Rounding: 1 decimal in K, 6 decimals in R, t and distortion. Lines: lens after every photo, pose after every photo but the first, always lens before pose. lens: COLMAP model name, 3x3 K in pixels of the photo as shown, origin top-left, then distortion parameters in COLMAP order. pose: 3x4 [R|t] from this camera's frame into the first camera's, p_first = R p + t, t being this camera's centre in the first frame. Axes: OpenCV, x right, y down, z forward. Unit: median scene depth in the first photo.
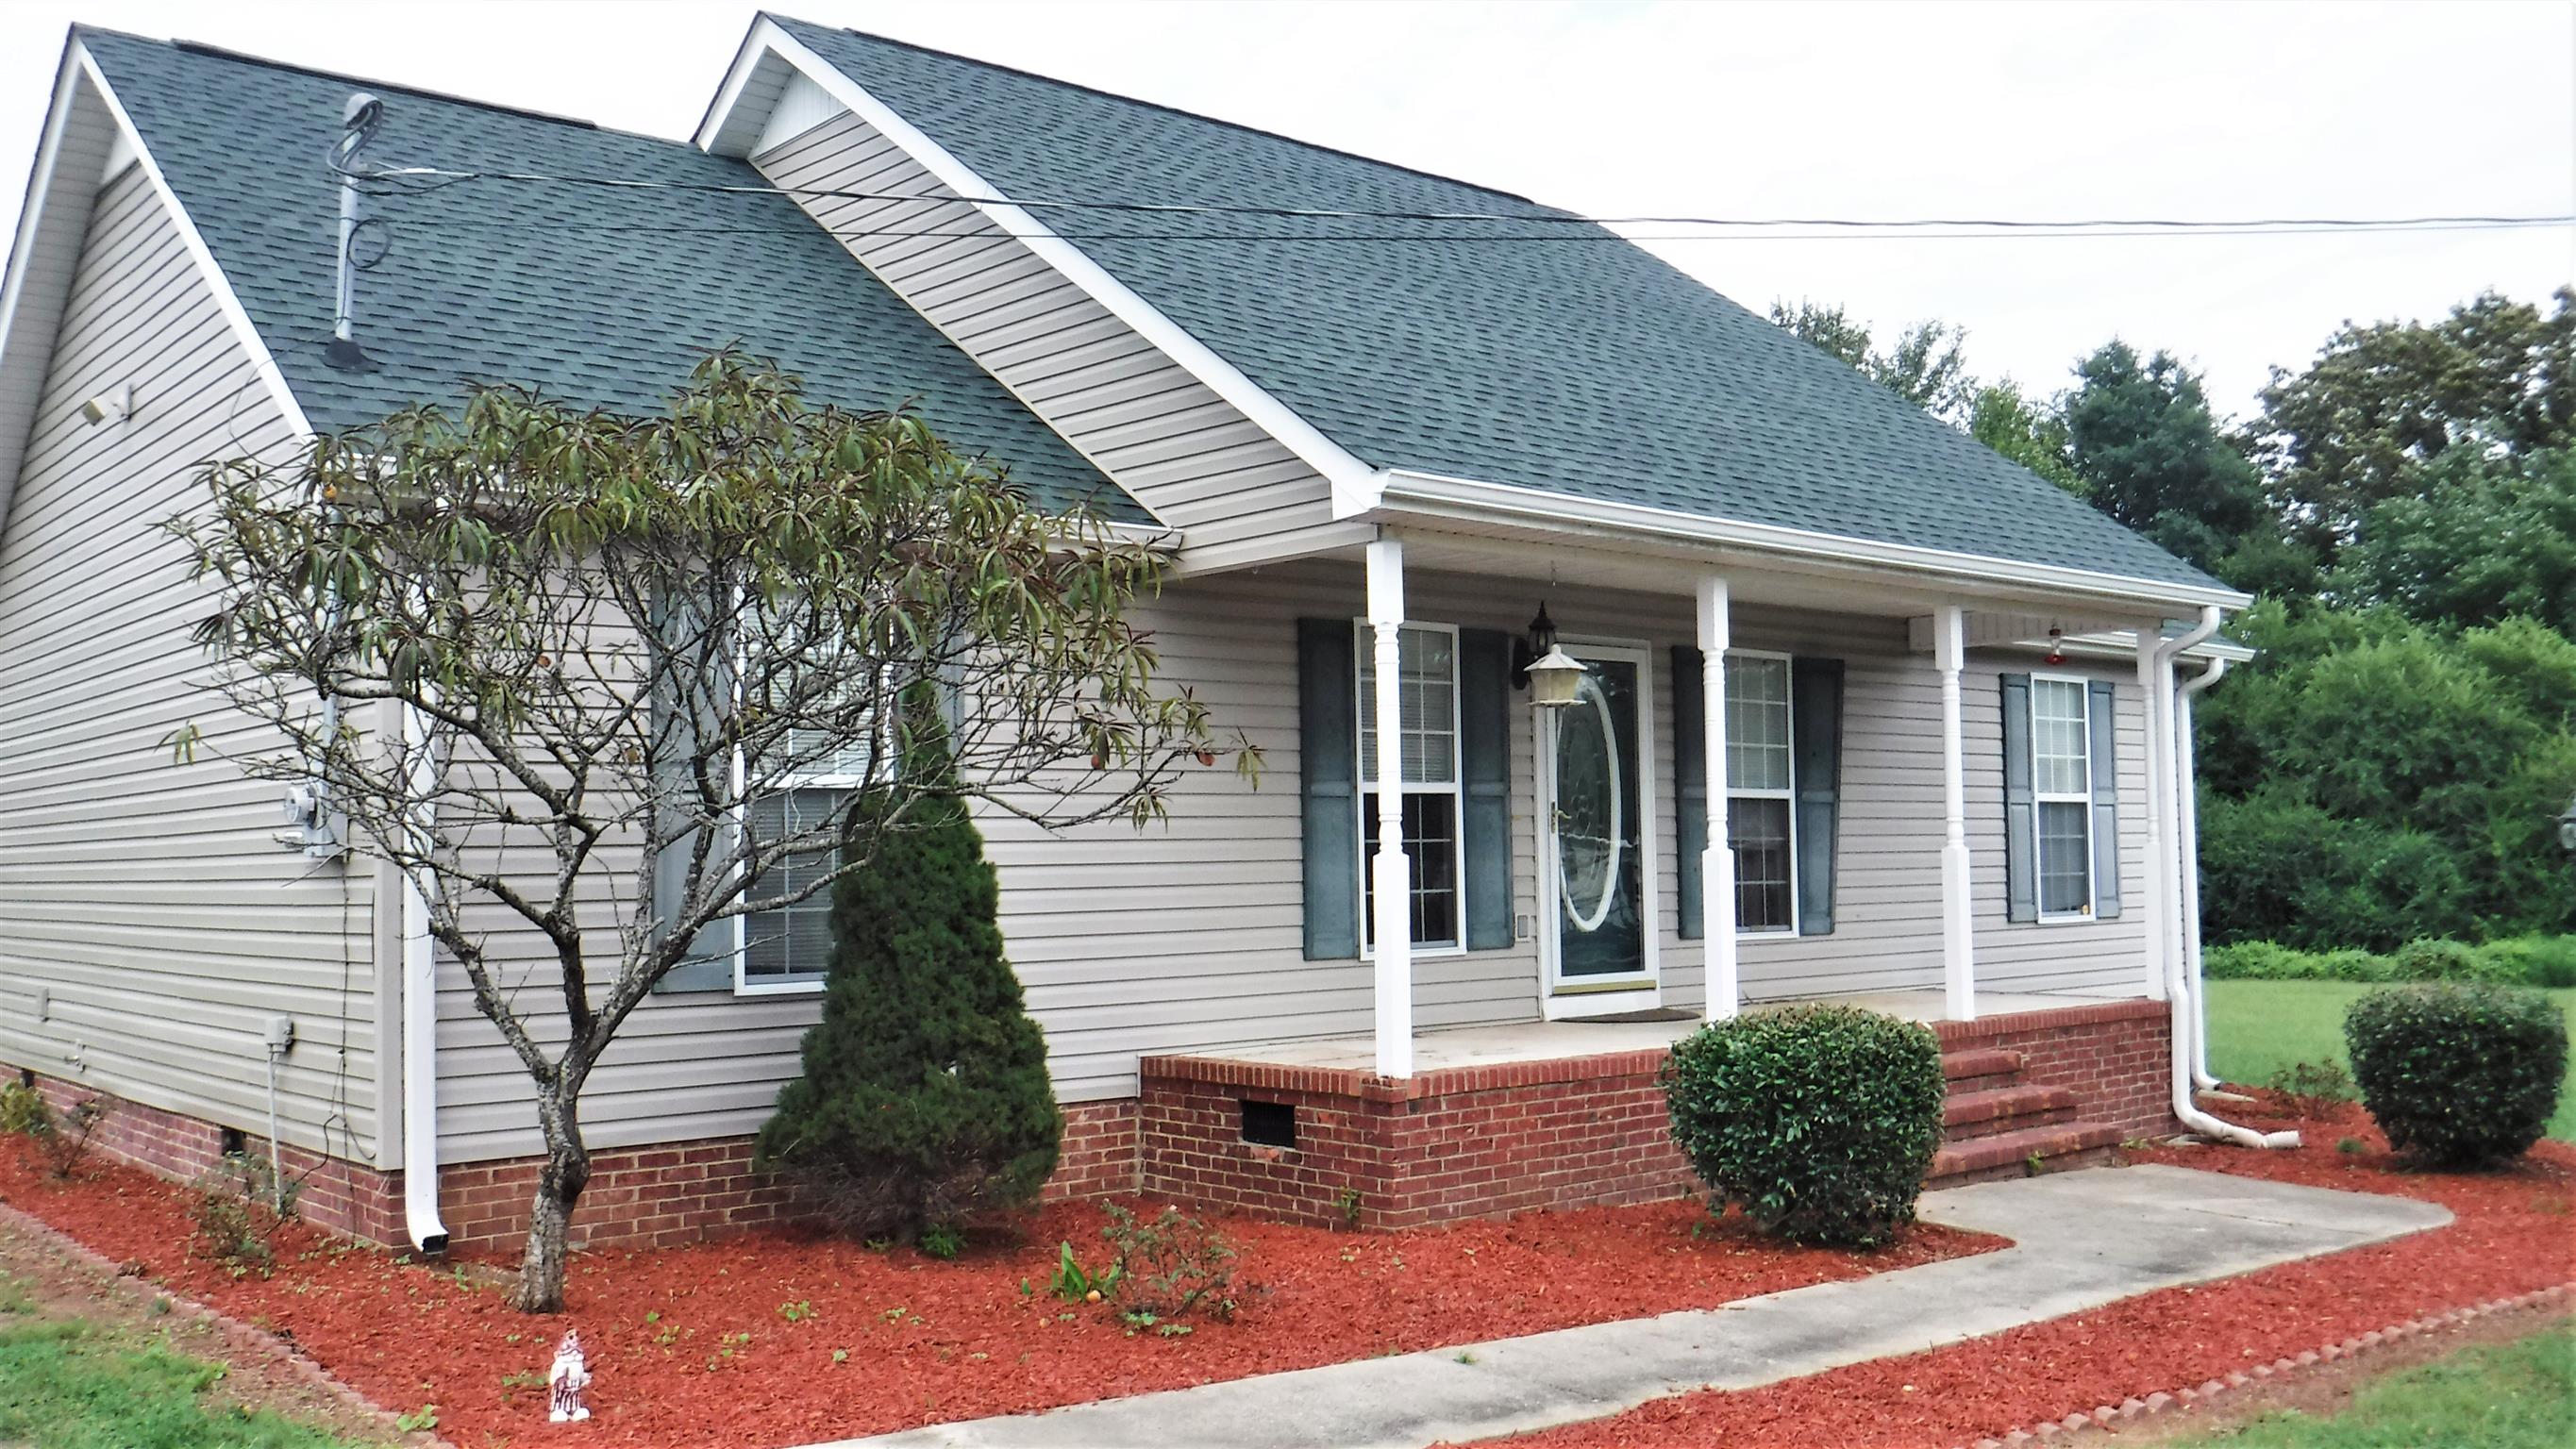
lens RADIAL K [[2242.3, 0, 1288.0], [0, 2242.3, 724.5], [0, 0, 1]] dist [-0.068267, 0.020946]
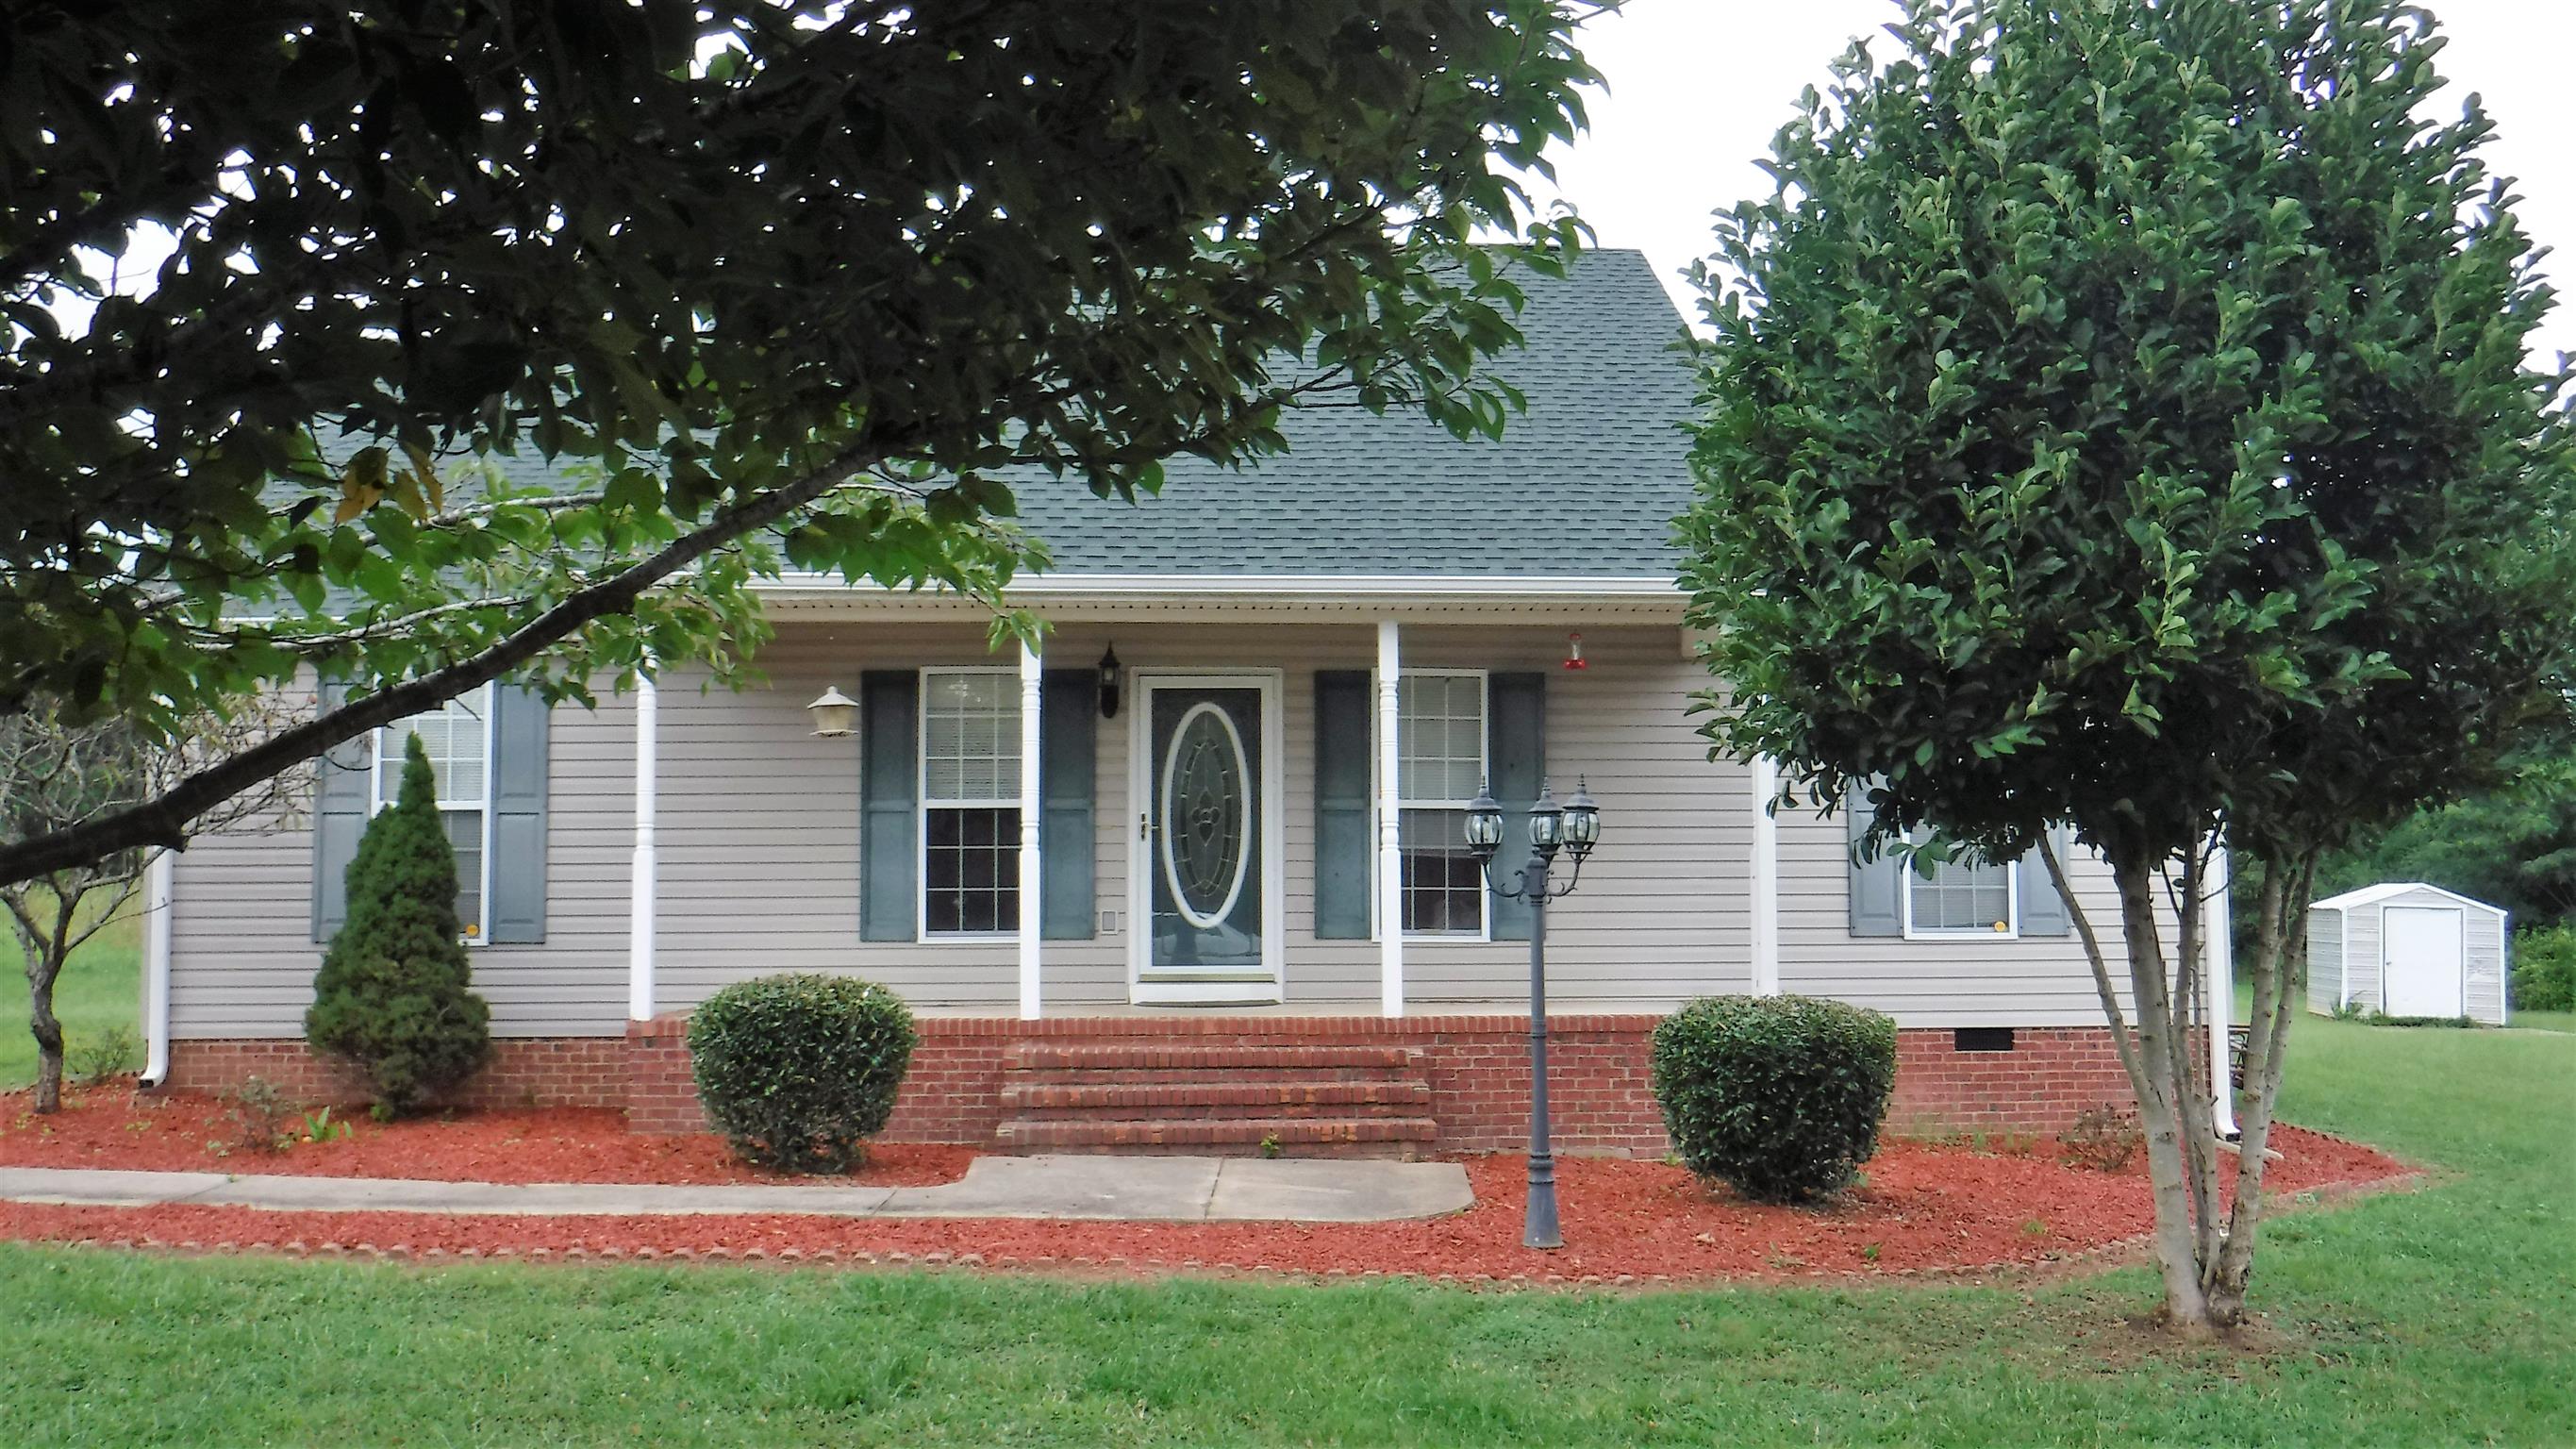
lens RADIAL K [[2151.2, 0, 1288.0], [0, 2151.2, 724.5], [0, 0, 1]] dist [-0.063595, 0.016421]
pose [[0.804201, -0.039277, -0.593058, 0.990863], [0.029125, 0.999220, -0.026682, 0.023985], [0.593643, 0.004186, 0.804718, 0.179625]]
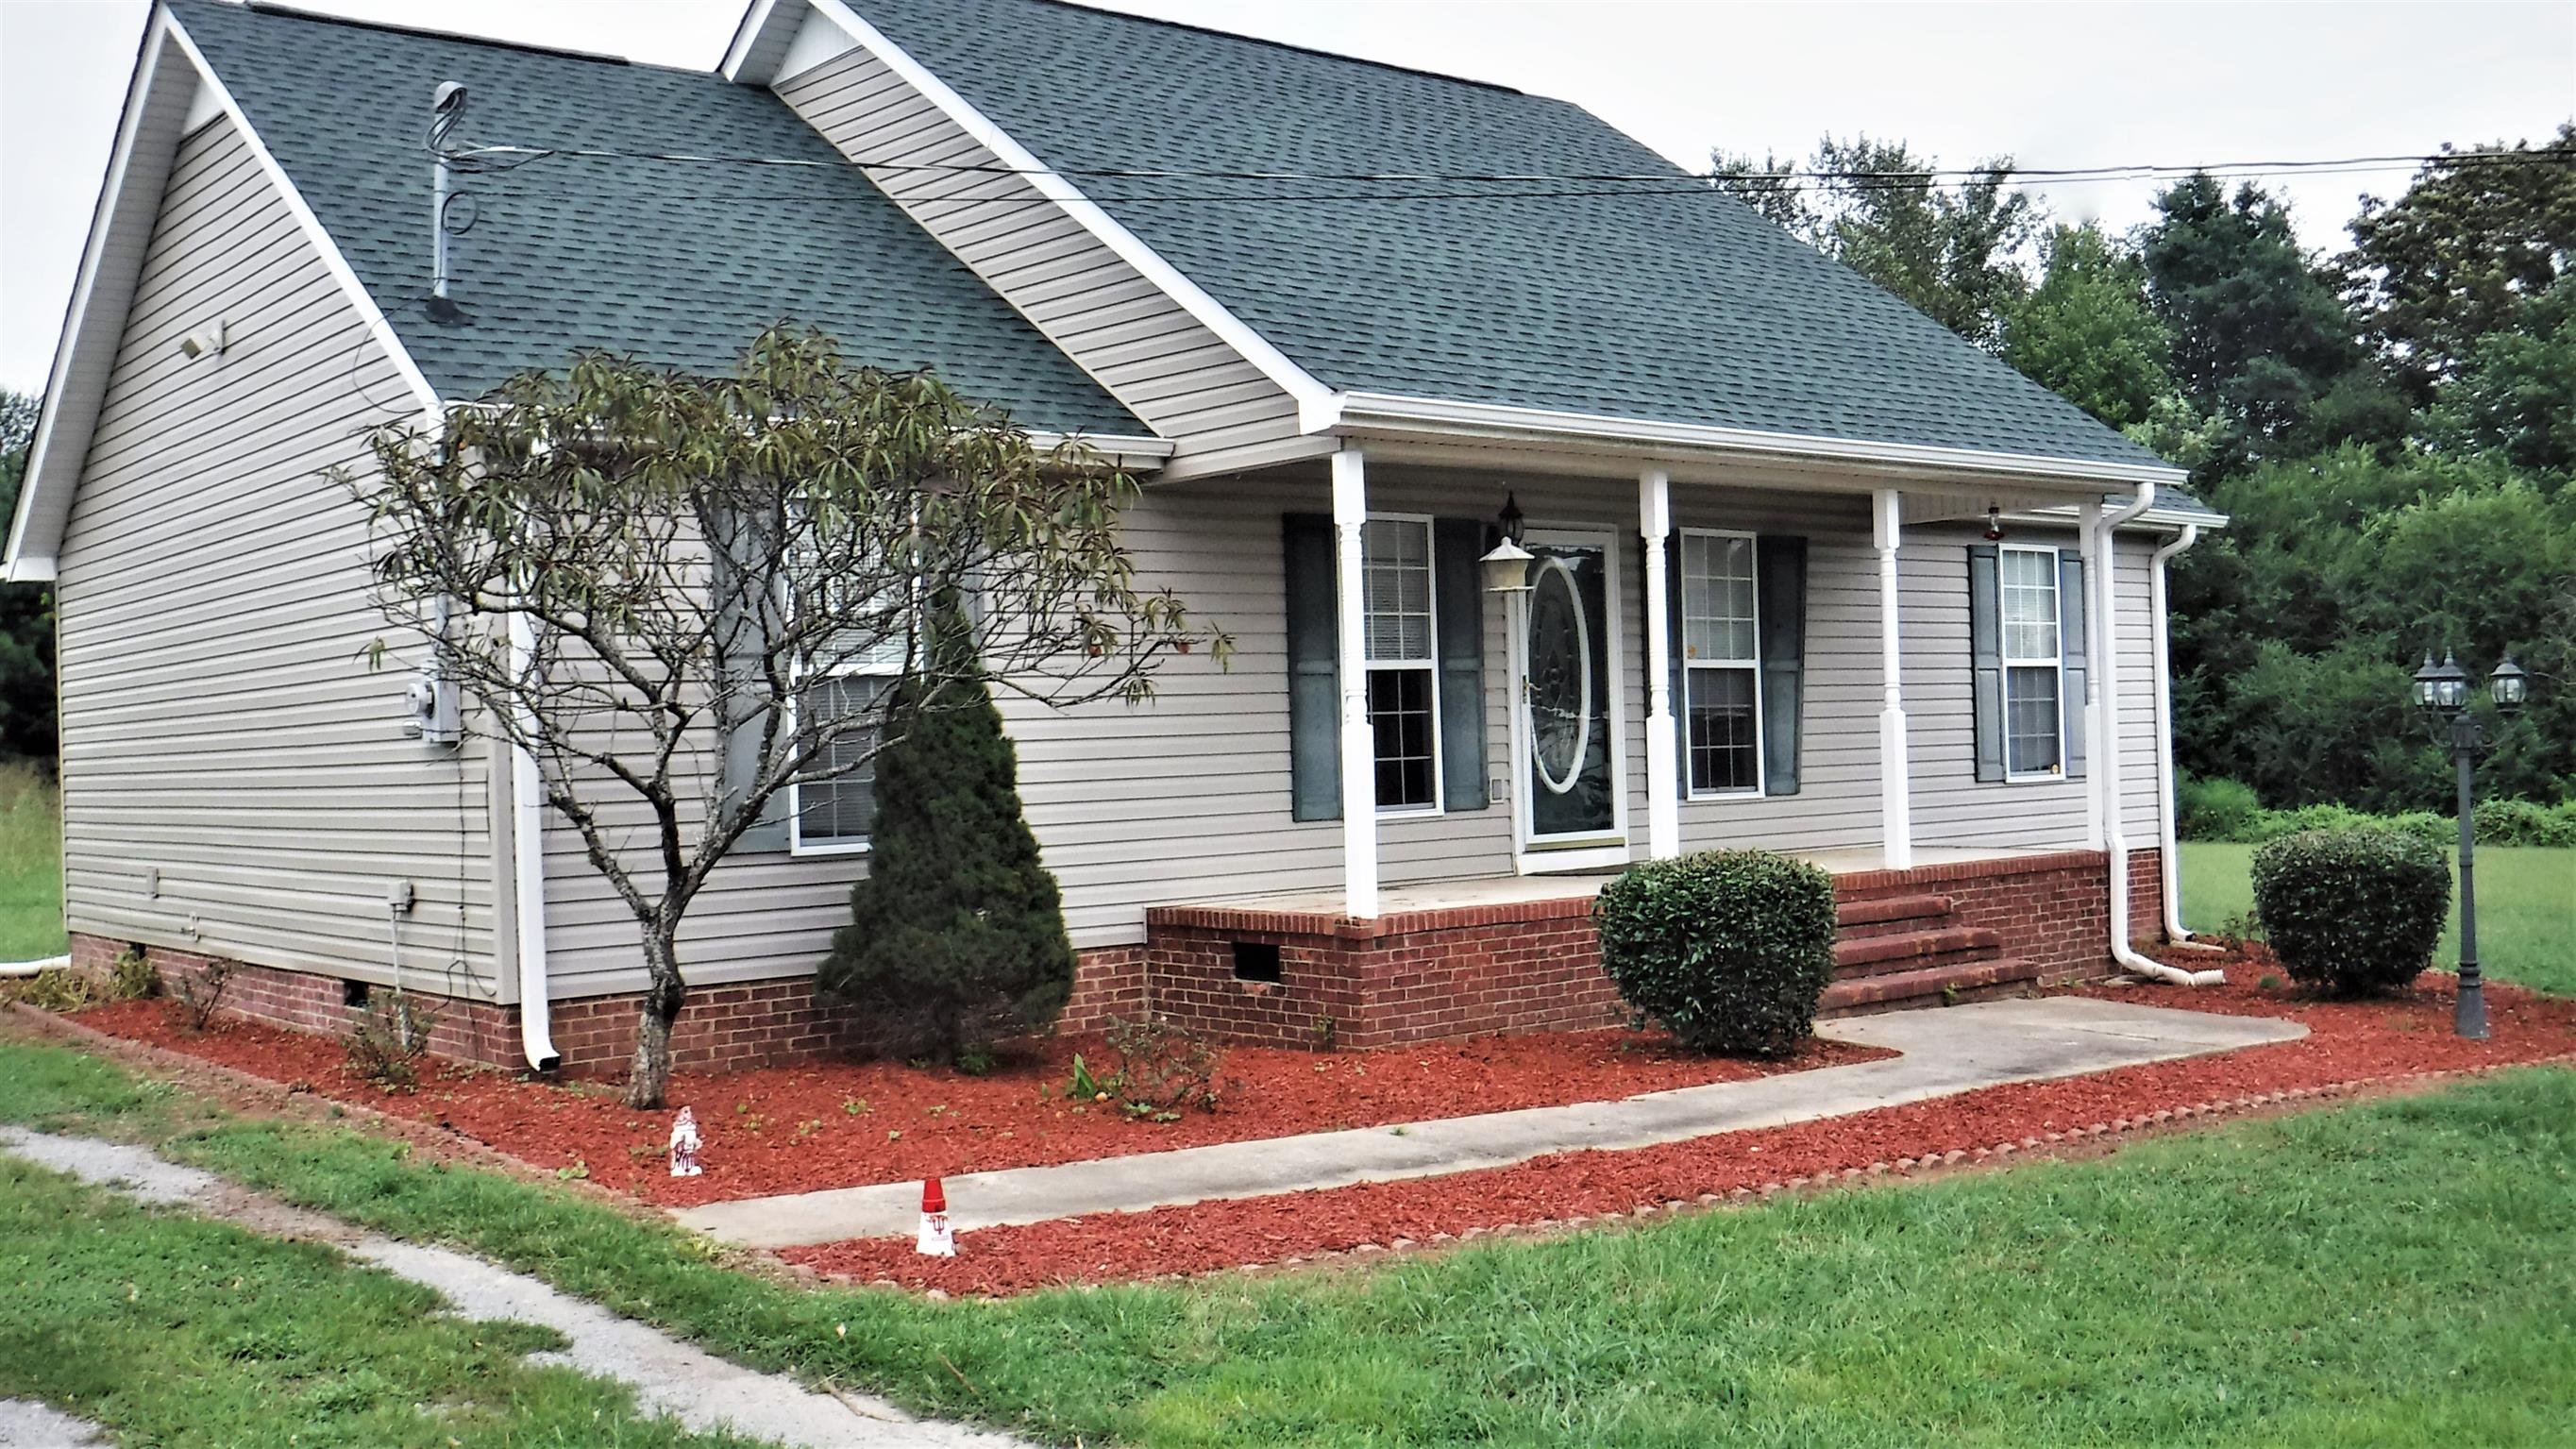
lens RADIAL K [[2424.5, 0, 1289.9], [0, 2424.5, 696.9], [0, 0, 1]] dist [-0.044648, -0.004939]
pose [[0.999677, -0.016218, -0.019569, 0.032204], [0.017065, 0.998890, 0.043908, -0.010217], [0.018835, -0.044227, 0.998844, -0.214946]]
